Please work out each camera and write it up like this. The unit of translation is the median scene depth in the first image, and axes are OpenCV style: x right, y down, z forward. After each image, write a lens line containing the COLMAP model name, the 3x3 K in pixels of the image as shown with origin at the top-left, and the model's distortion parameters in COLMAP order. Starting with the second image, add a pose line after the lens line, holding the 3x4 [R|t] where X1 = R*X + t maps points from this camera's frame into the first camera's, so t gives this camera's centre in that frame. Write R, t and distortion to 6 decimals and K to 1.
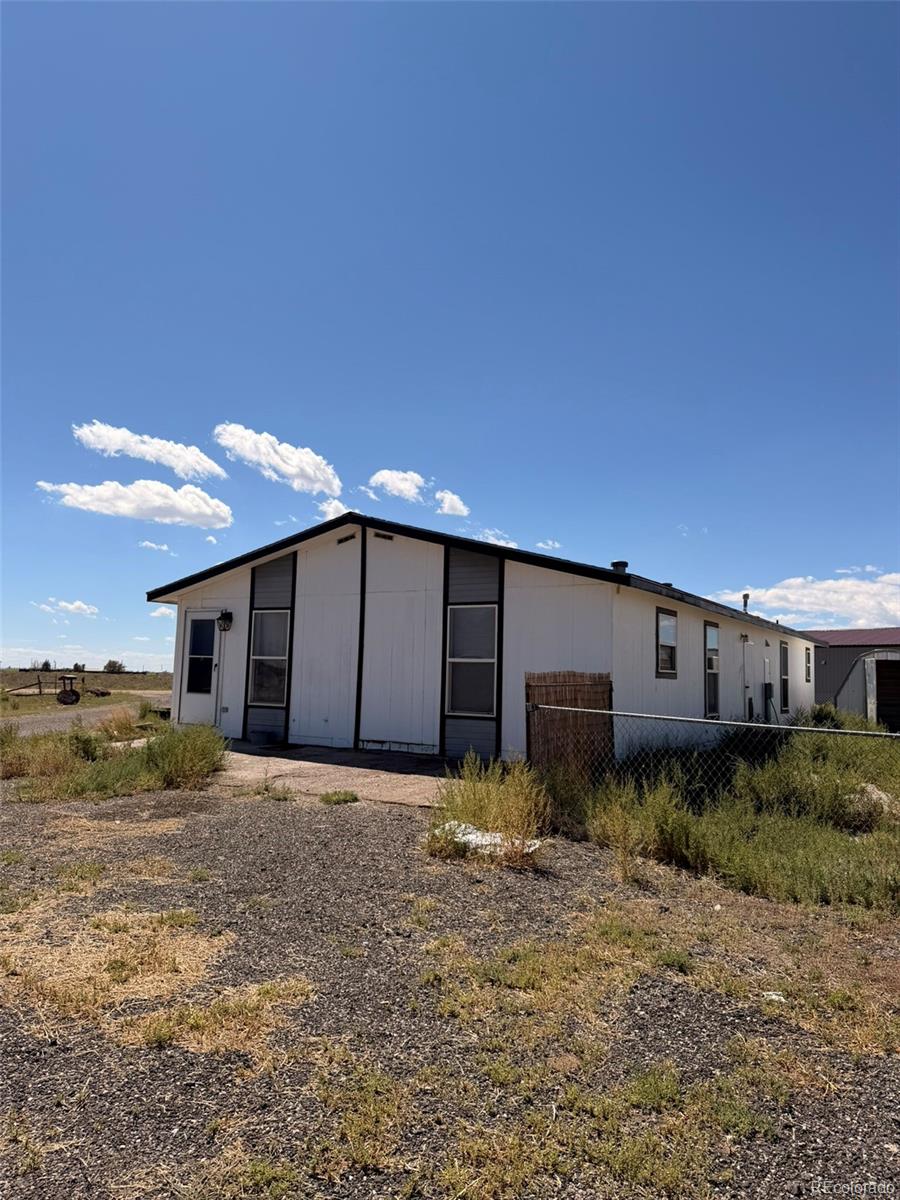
lens RADIAL K [[838.8, 0, 442.4], [0, 838.8, 600.6], [0, 0, 1]] dist [0.080590, -0.098935]
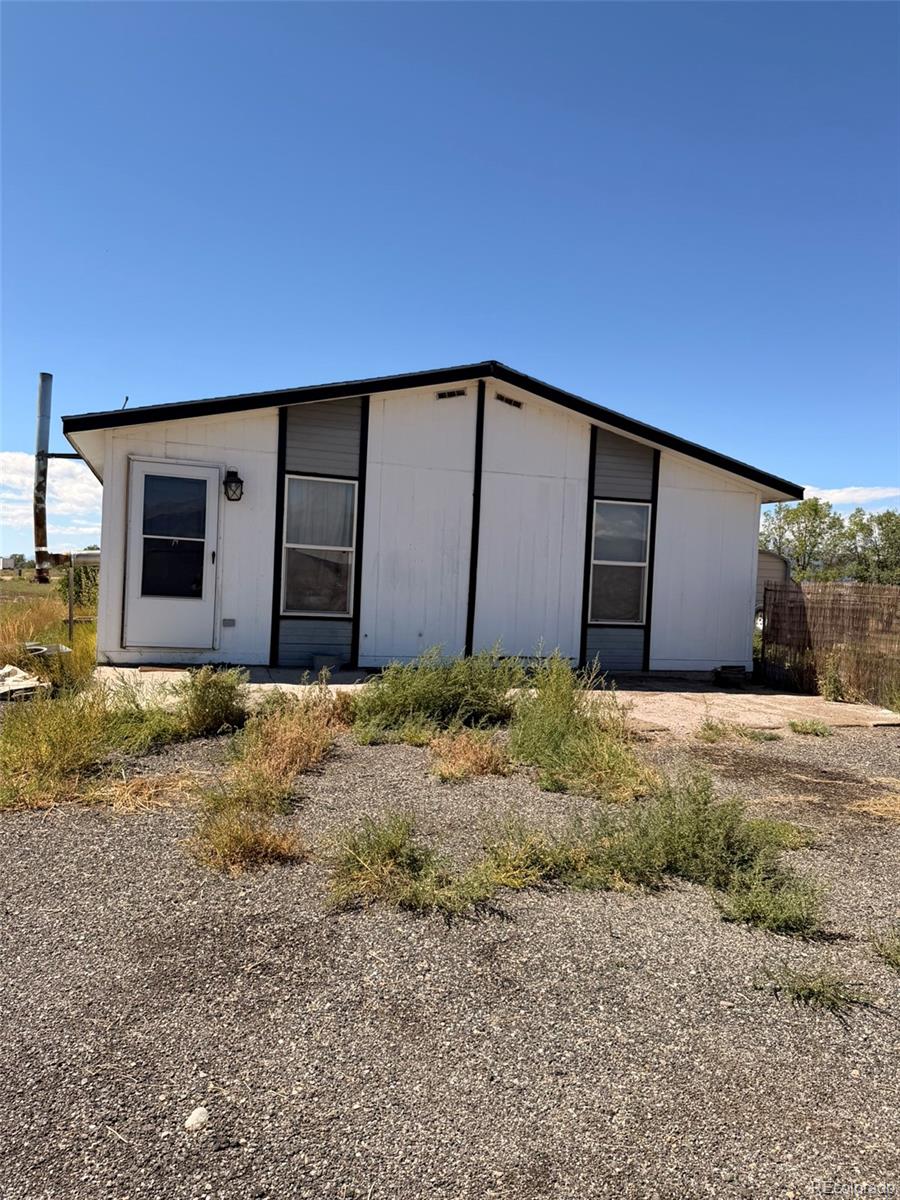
lens RADIAL K [[838.8, 0, 442.4], [0, 838.8, 600.6], [0, 0, 1]] dist [0.080590, -0.098935]
pose [[0.658507, -0.020623, 0.752292, -0.662289], [-0.097712, 0.988820, 0.112638, 0.023890], [-0.746205, -0.147681, 0.649129, 0.474486]]
